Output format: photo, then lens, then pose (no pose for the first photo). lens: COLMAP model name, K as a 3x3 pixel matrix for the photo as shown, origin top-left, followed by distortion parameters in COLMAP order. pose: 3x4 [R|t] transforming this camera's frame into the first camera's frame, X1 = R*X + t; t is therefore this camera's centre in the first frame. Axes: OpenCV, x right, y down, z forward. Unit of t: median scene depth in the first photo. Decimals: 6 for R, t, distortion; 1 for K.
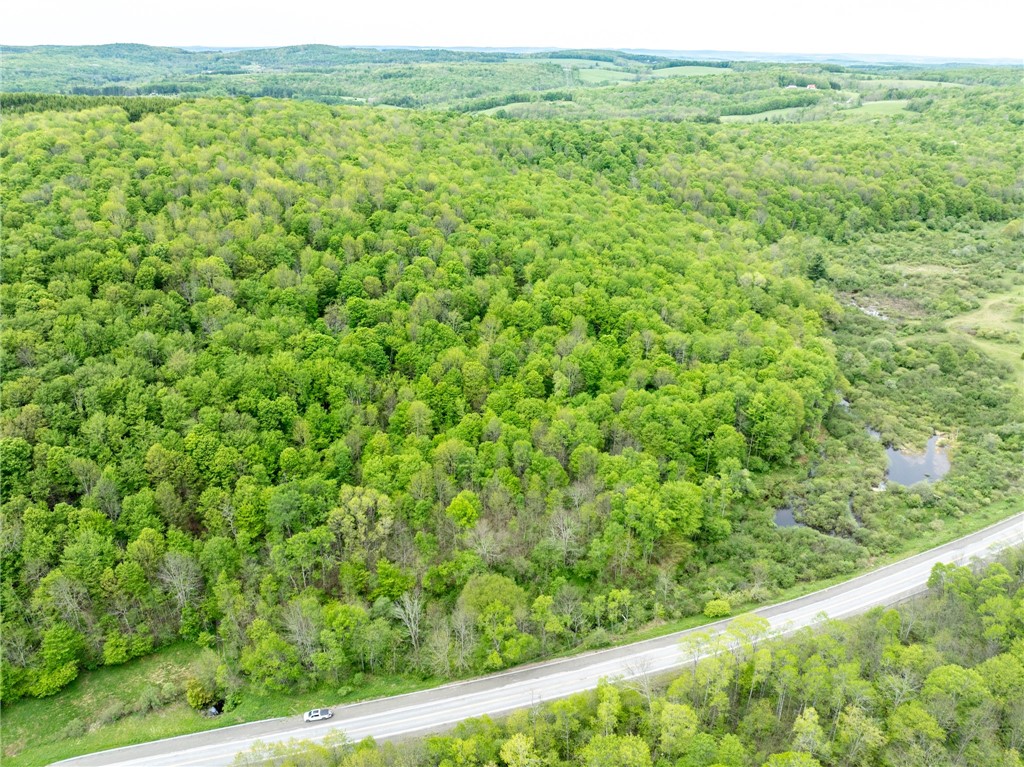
lens RADIAL K [[718.1, 0, 514.8], [0, 718.1, 379.9], [0, 0, 1]] dist [-0.026158, -0.001493]
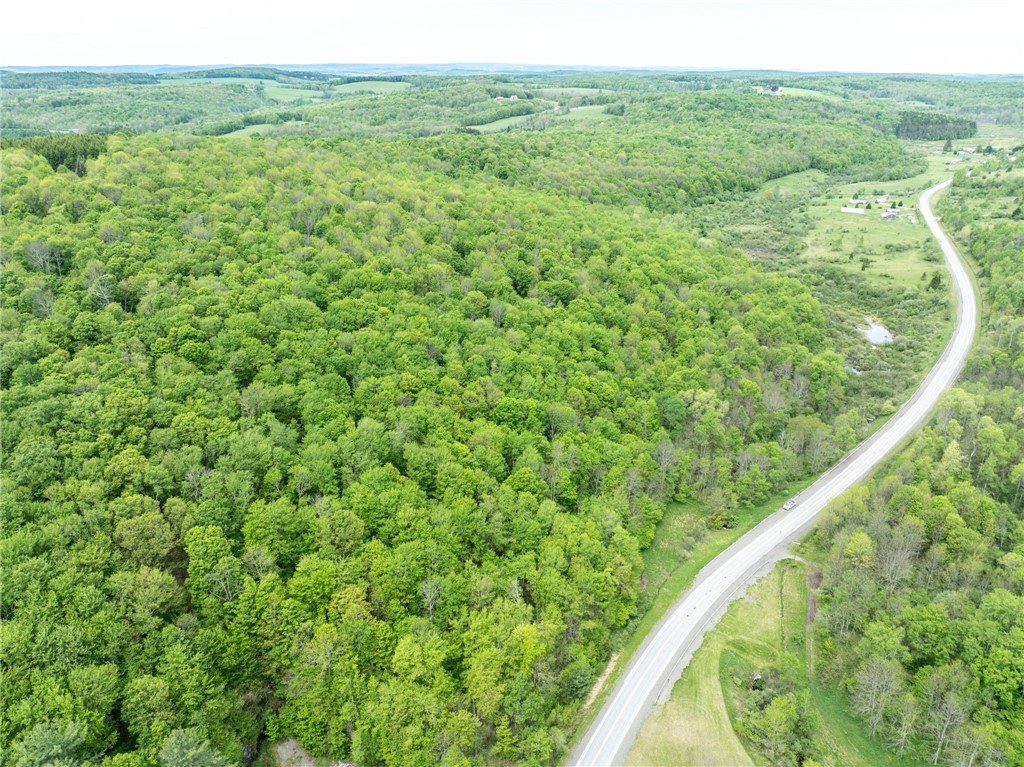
lens RADIAL K [[718.1, 0, 514.8], [0, 718.1, 379.9], [0, 0, 1]] dist [-0.026158, -0.001493]
pose [[0.895095, -0.190074, 0.403332, -0.806138], [0.196744, 0.980129, 0.025269, 0.017718], [-0.400120, 0.056735, 0.914705, -0.140812]]
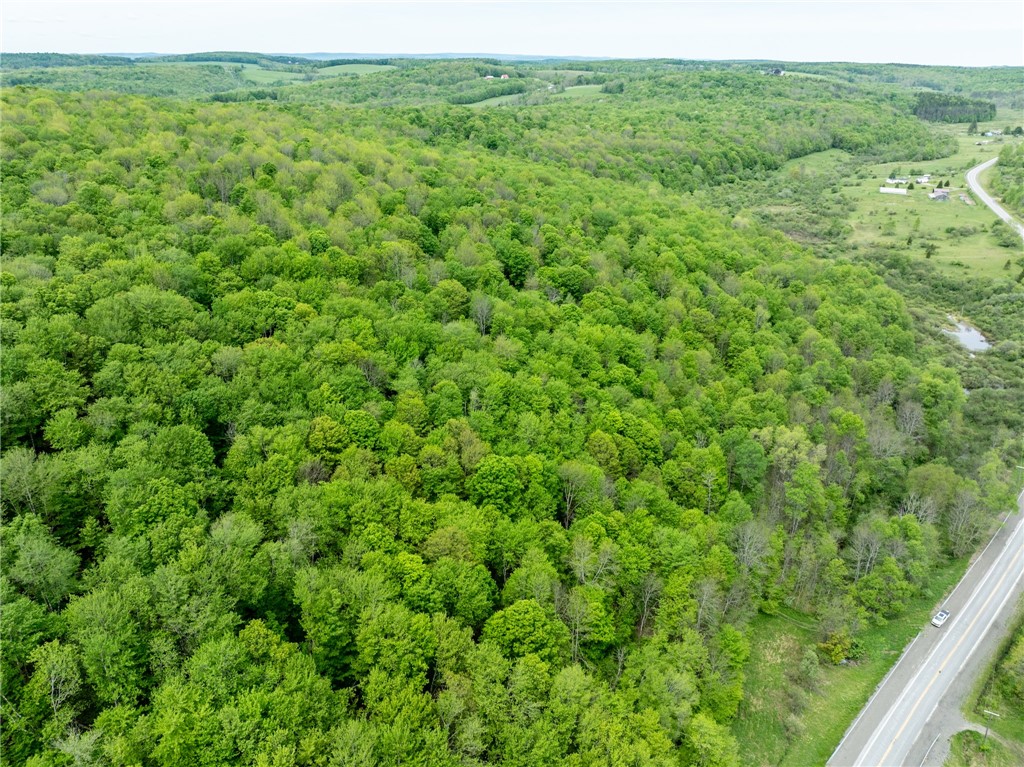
lens RADIAL K [[725.7, 0, 512.0], [0, 725.7, 383.5], [0, 0, 1]] dist [-0.037669, 0.016527]
pose [[0.891469, -0.195052, 0.408947, -0.664702], [0.195701, 0.979818, 0.040726, -0.011096], [-0.408637, 0.043725, 0.911649, 0.165322]]
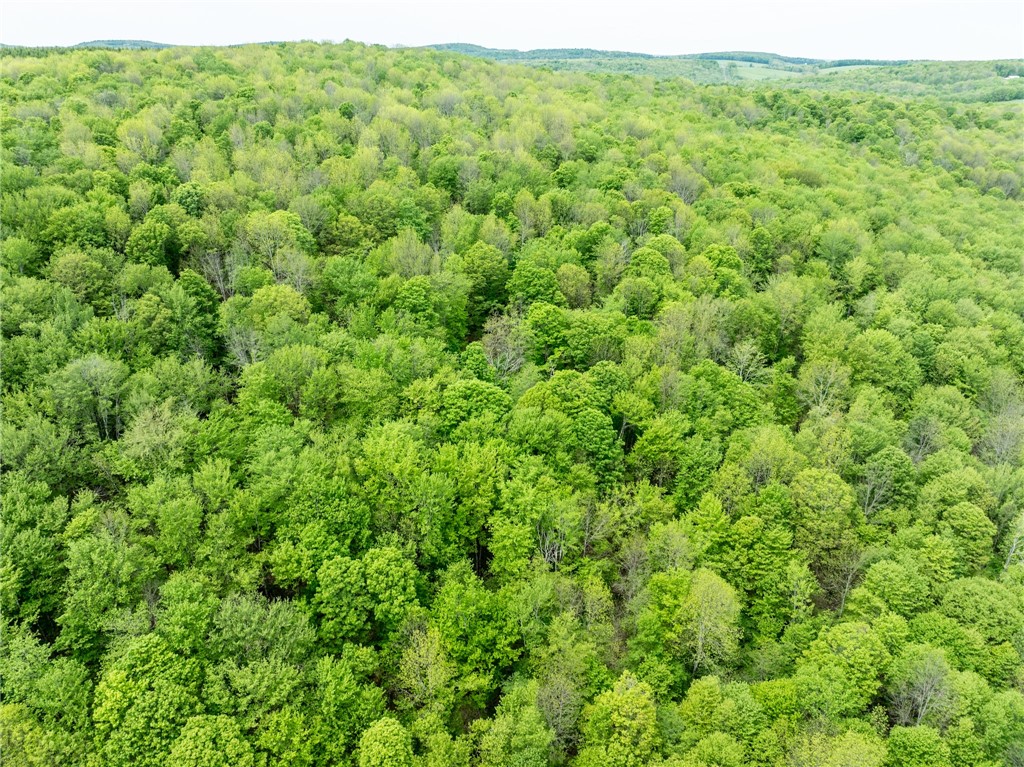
lens RADIAL K [[725.7, 0, 512.0], [0, 725.7, 383.5], [0, 0, 1]] dist [-0.037669, 0.016527]
pose [[0.983922, 0.073288, -0.162869, -0.160224], [-0.074405, 0.997228, -0.000760, -0.058096], [0.162362, 0.012866, 0.986647, 0.505253]]
